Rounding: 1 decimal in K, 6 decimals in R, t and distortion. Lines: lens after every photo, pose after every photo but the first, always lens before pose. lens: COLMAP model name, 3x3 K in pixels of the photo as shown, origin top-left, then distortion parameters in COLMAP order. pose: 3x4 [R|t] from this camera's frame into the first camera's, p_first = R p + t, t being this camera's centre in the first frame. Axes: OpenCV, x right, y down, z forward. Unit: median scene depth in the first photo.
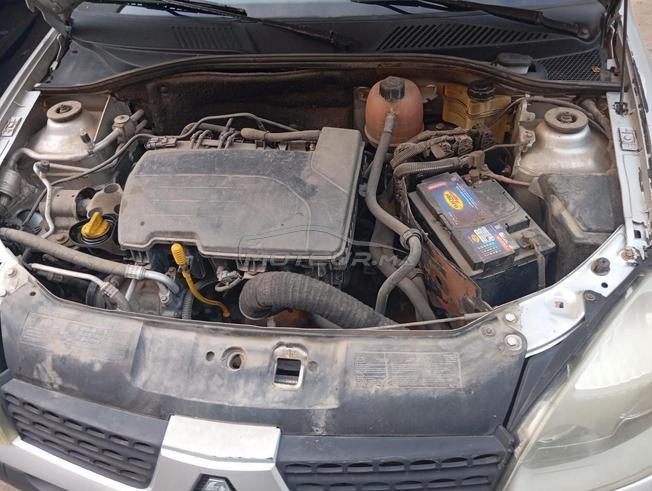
lens RADIAL K [[546.1, 0, 326.0], [0, 546.1, 245.5], [0, 0, 1]] dist [0.073613, -0.183229]
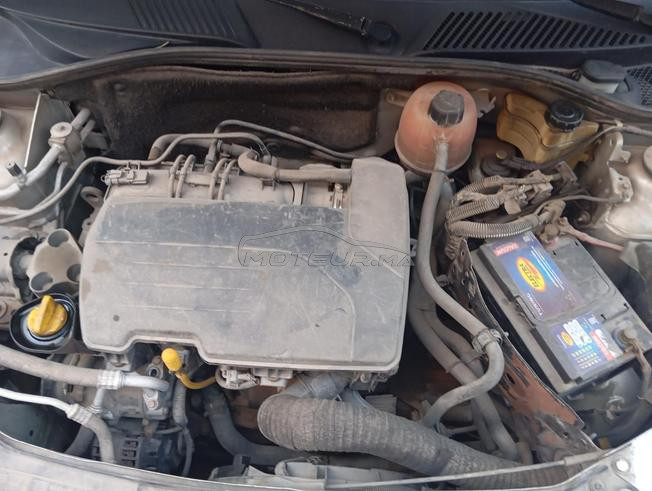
lens RADIAL K [[546.1, 0, 326.0], [0, 546.1, 245.5], [0, 0, 1]] dist [0.073613, -0.183229]
pose [[0.992599, -0.023741, 0.119097, -0.139865], [-0.001283, 0.978599, 0.205771, -0.269590], [-0.121433, -0.204401, 0.971326, 0.276991]]
